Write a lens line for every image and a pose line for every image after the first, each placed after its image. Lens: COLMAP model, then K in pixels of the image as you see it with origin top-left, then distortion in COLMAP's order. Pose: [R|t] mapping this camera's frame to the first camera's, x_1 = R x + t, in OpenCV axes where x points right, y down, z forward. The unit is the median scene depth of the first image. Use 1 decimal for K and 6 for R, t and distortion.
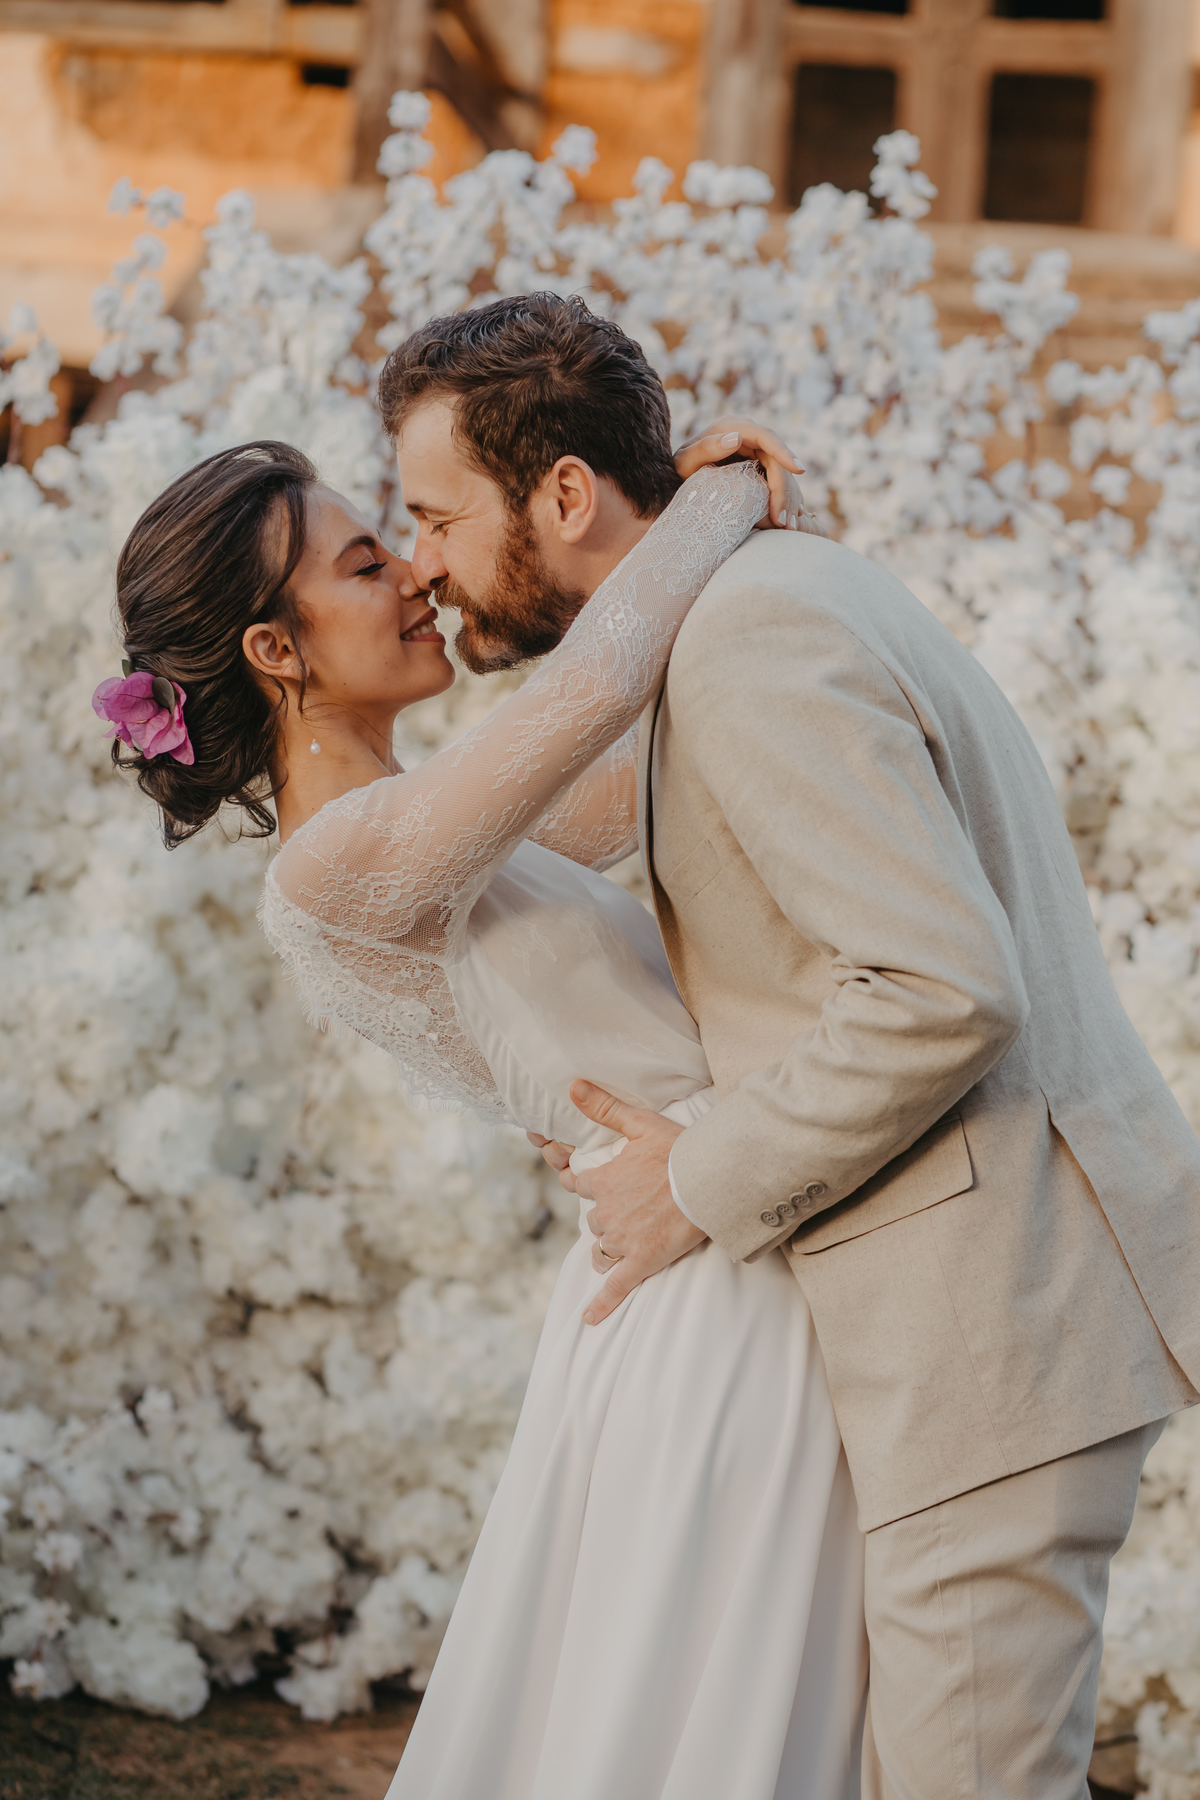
lens RADIAL K [[4404.6, 0, 600.0], [0, 4404.6, 900.0], [0, 0, 1]] dist [-0.040437, -0.629002]
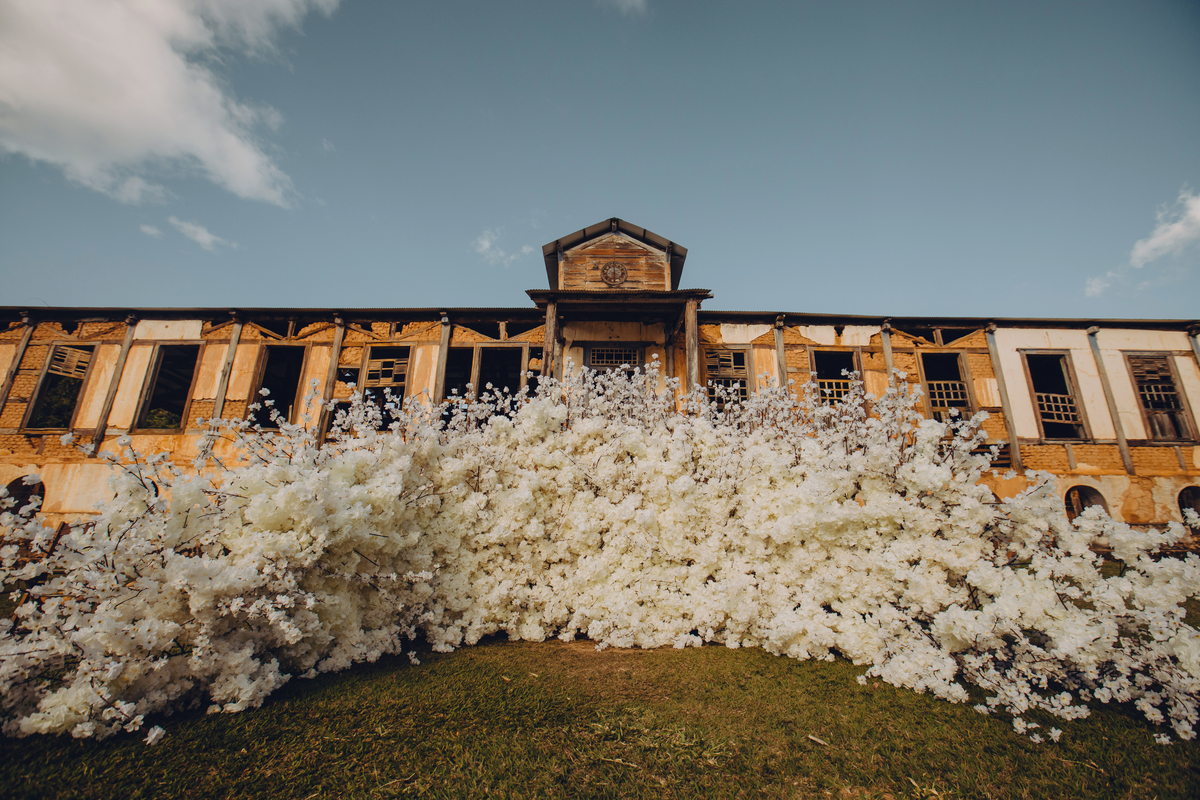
lens RADIAL K [[549.0, 0, 602.6], [0, 549.0, 405.0], [0, 0, 1]] dist [-0.068359, 0.031418]
pose [[0.995285, -0.039471, 0.088598, -0.067382], [0.064082, 0.953290, -0.295179, 0.110280], [-0.072808, 0.299465, 0.951325, 0.289504]]
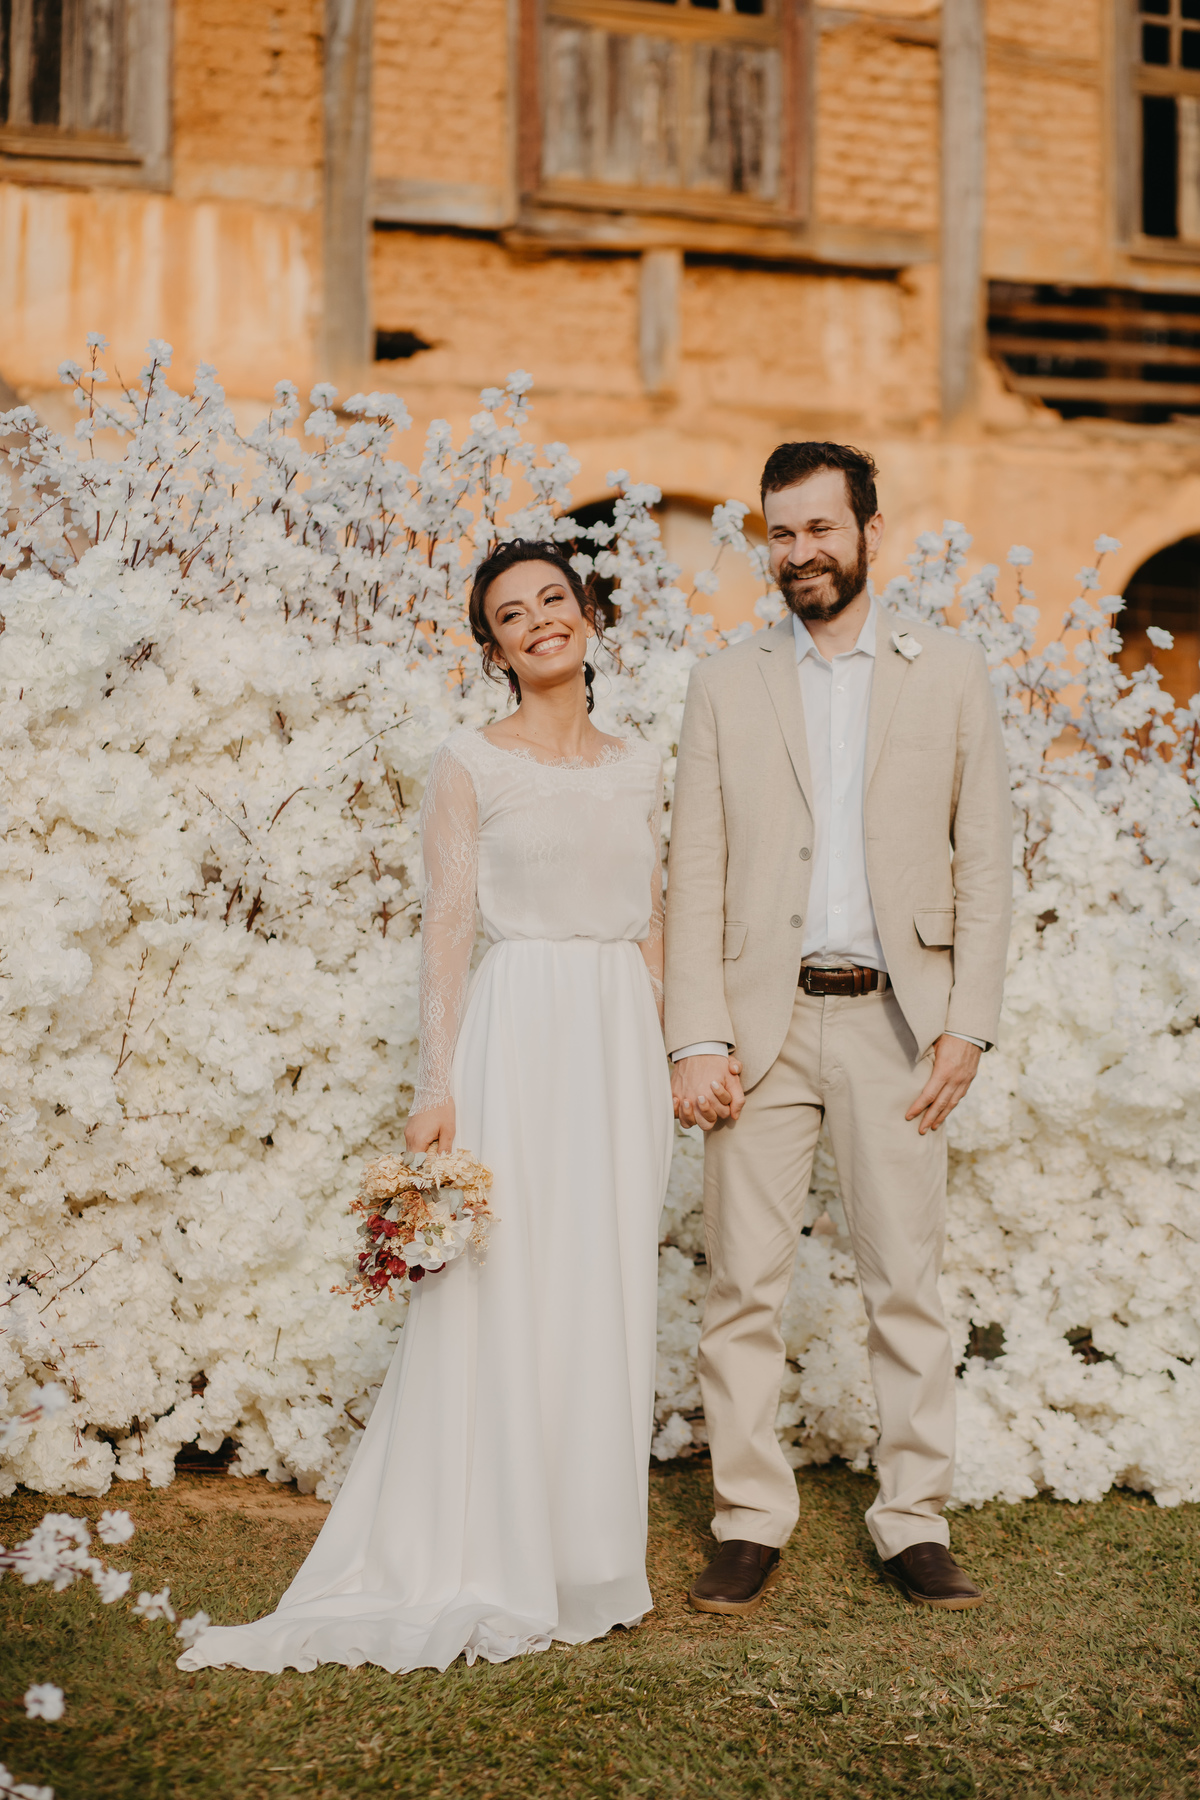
lens RADIAL K [[4398.0, 0, 600.0], [0, 4398.0, 900.0], [0, 0, 1]] dist [-0.091447, -0.633130]
pose [[0.846354, -0.070390, 0.527949, -0.677964], [0.056627, 0.997502, 0.042215, -0.054369], [-0.529602, -0.005833, 0.848226, -0.271710]]
